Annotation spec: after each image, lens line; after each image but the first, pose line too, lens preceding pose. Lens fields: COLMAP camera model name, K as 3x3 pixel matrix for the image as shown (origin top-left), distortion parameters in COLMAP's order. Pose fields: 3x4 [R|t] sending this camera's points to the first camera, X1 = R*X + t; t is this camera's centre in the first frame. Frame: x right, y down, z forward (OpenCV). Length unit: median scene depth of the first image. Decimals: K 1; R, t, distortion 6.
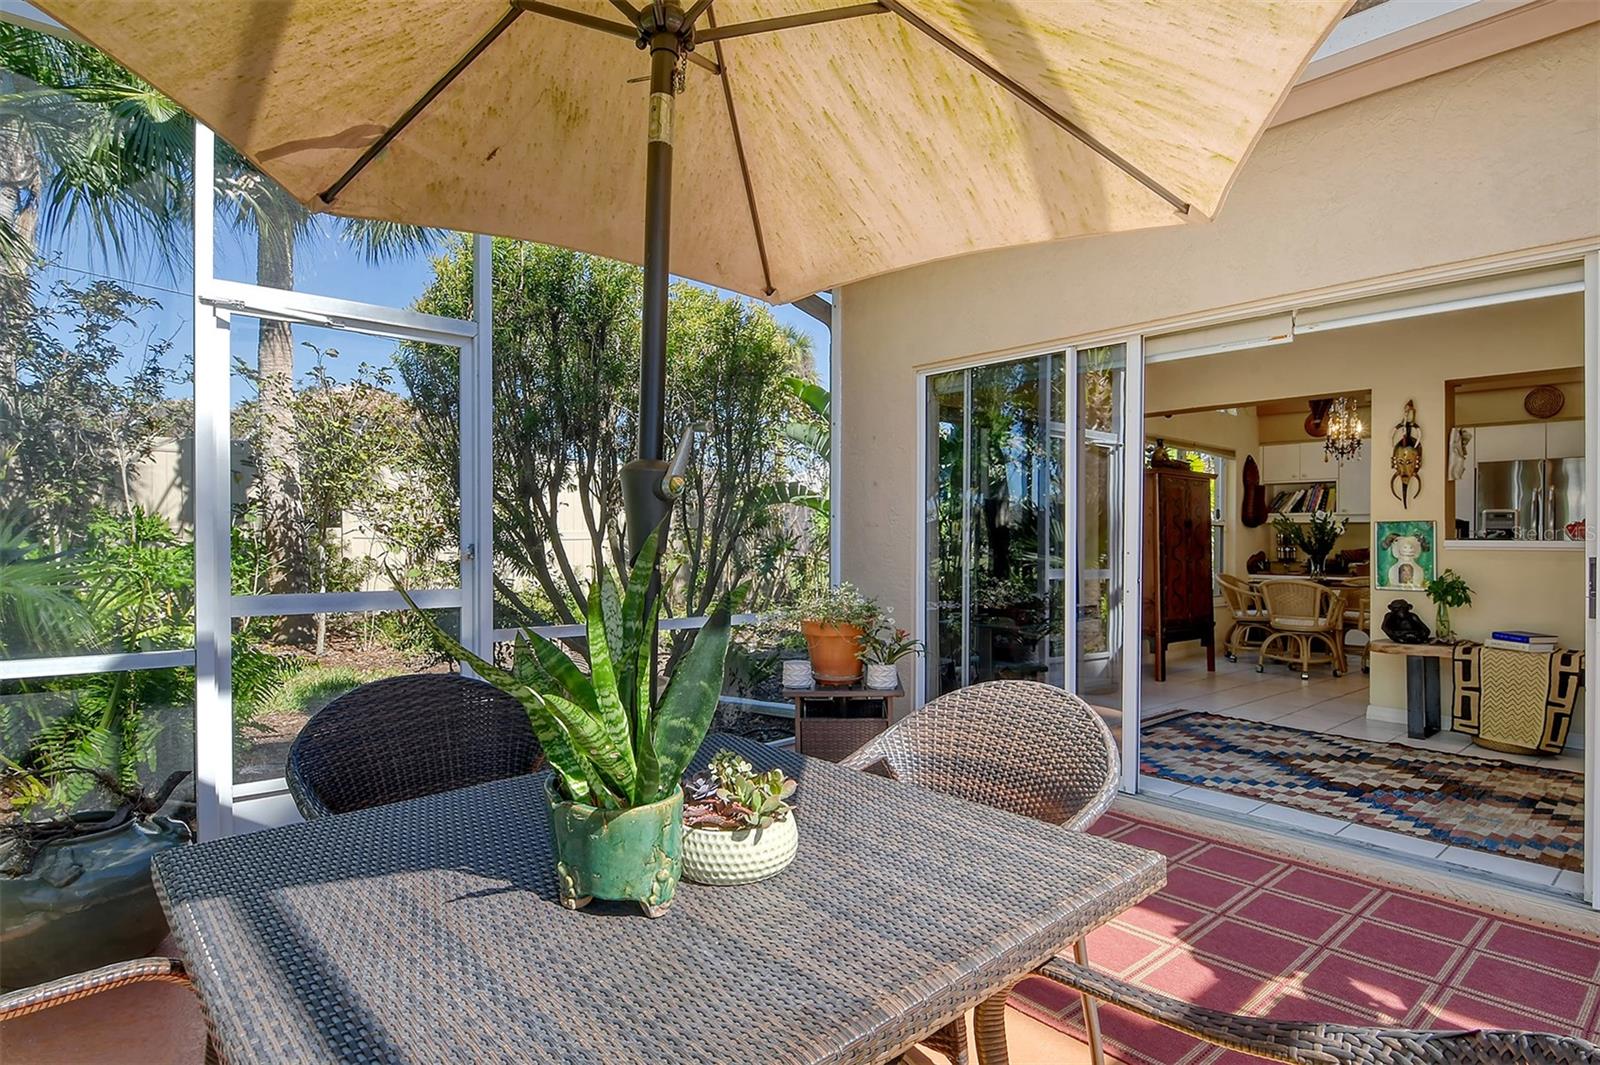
lens RADIAL K [[833.9, 0, 799.9], [0, 833.9, 517.6], [0, 0, 1]] dist [0.001053, -0.013723]
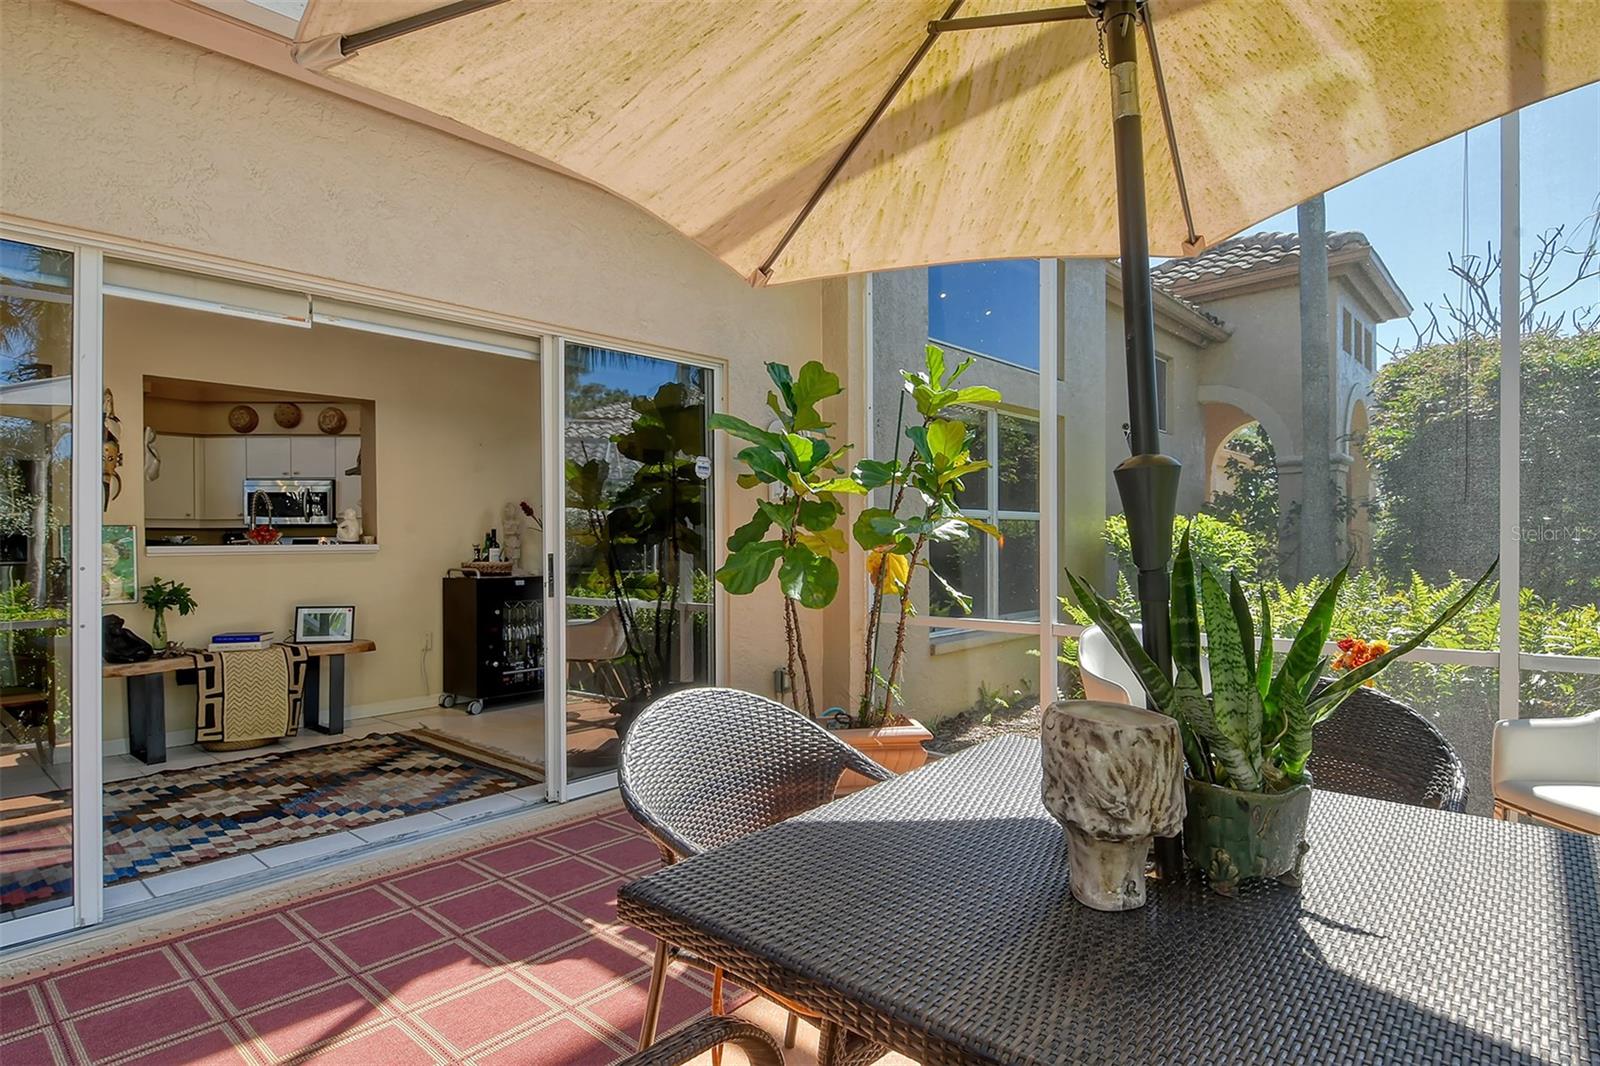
lens RADIAL K [[854.4, 0, 818.3], [0, 854.4, 533.8], [0, 0, 1]] dist [0.019335, -0.029458]
pose [[-0.138904, 0.001035, 0.990305, -0.381348], [-0.011258, 0.999933, -0.002624, 0.009042], [-0.990242, -0.011513, -0.138883, 0.531117]]
